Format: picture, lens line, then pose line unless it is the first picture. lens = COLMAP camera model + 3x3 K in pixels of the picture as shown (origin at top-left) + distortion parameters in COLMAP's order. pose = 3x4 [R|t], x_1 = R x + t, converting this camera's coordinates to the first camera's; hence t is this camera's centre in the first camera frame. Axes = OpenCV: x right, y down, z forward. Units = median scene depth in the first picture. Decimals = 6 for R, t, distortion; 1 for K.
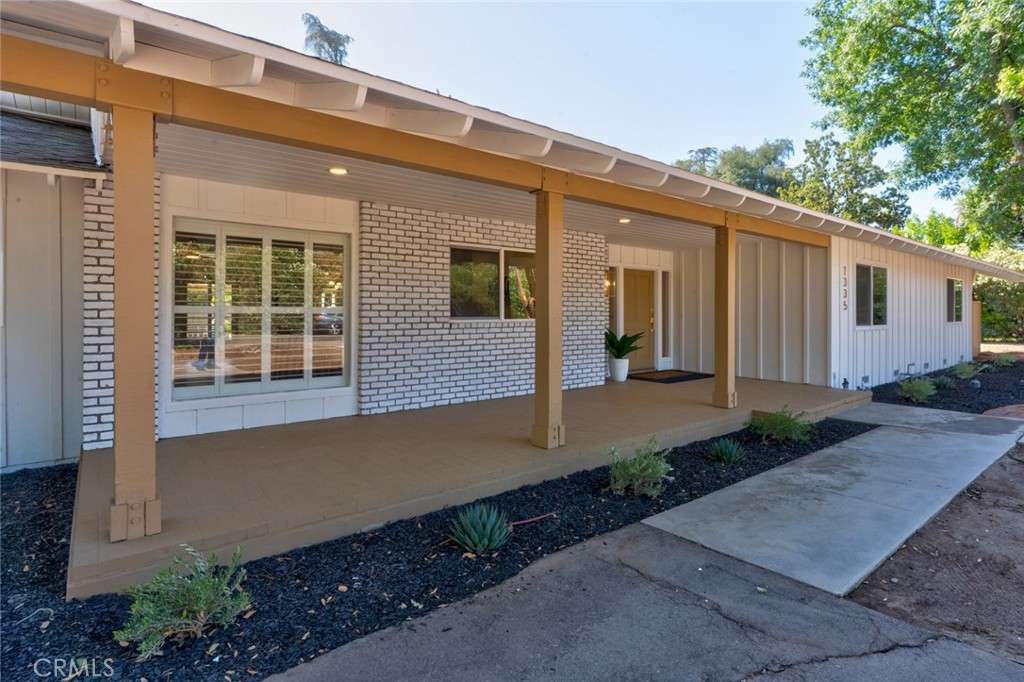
lens RADIAL K [[507.2, 0, 511.9], [0, 507.2, 309.1], [0, 0, 1]] dist [-0.002875, 0.000748]
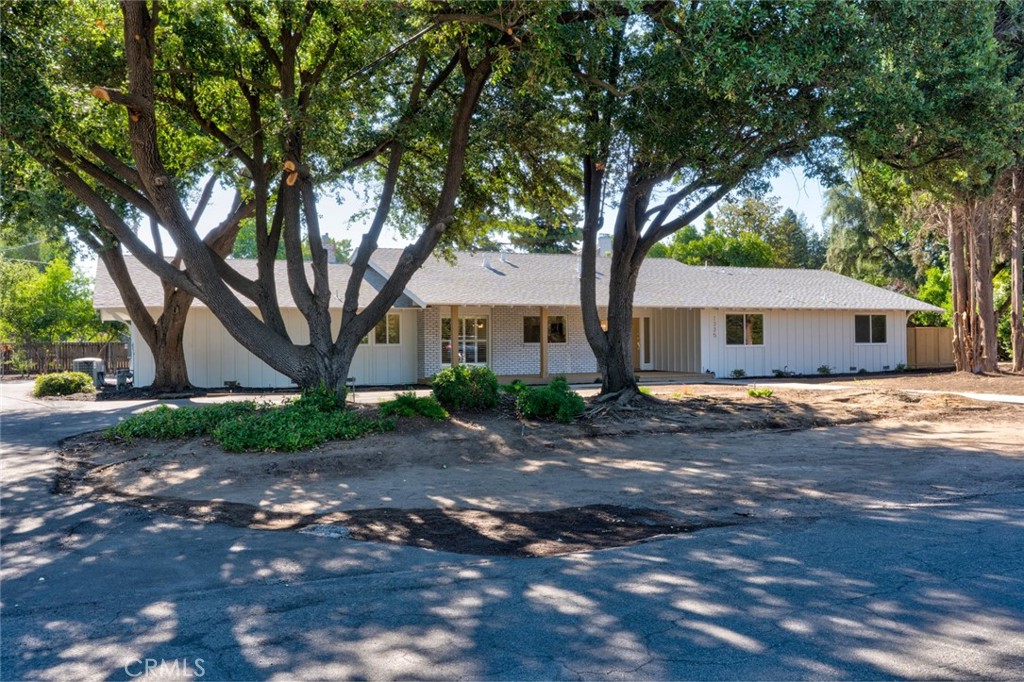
lens RADIAL K [[838.4, 0, 512.0], [0, 838.4, 341.0], [0, 0, 1]] dist [-0.003731, -0.002195]
pose [[0.970372, -0.011932, -0.241322, 0.588299], [0.013041, 0.999910, 0.002996, -0.004249], [0.241264, -0.006055, 0.970441, -2.203130]]
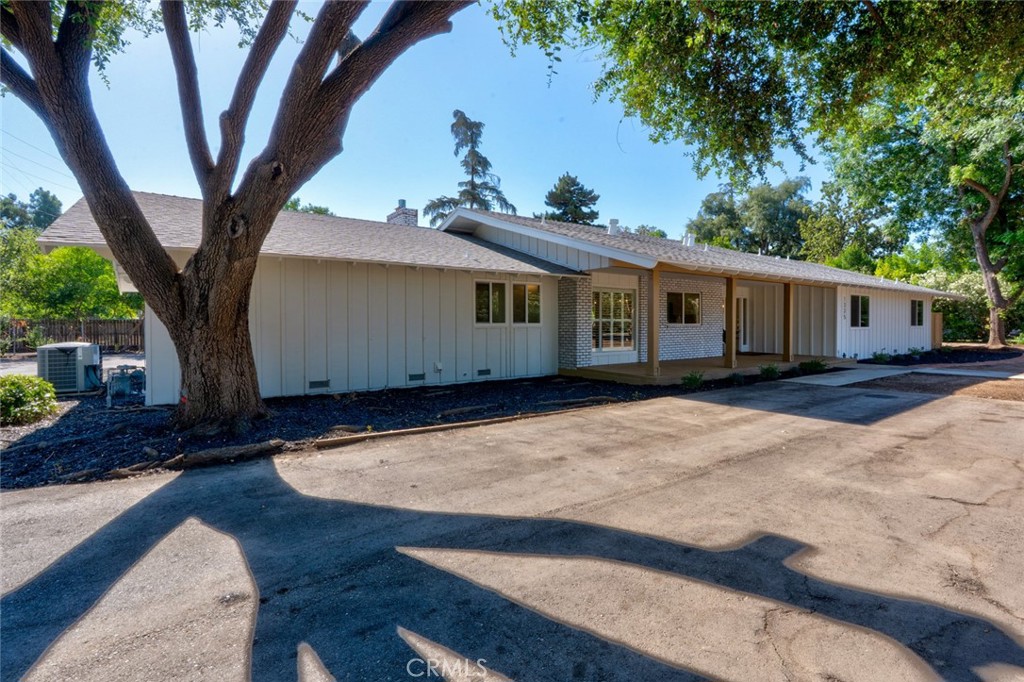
lens RADIAL K [[468.5, 0, 513.2], [0, 468.5, 328.1], [0, 0, 1]] dist [-0.004707, -0.000481]
pose [[0.998485, -0.003158, -0.054937, -0.464672], [0.004147, 0.999831, 0.017895, -0.000939], [0.054871, -0.018096, 0.998329, -0.777039]]
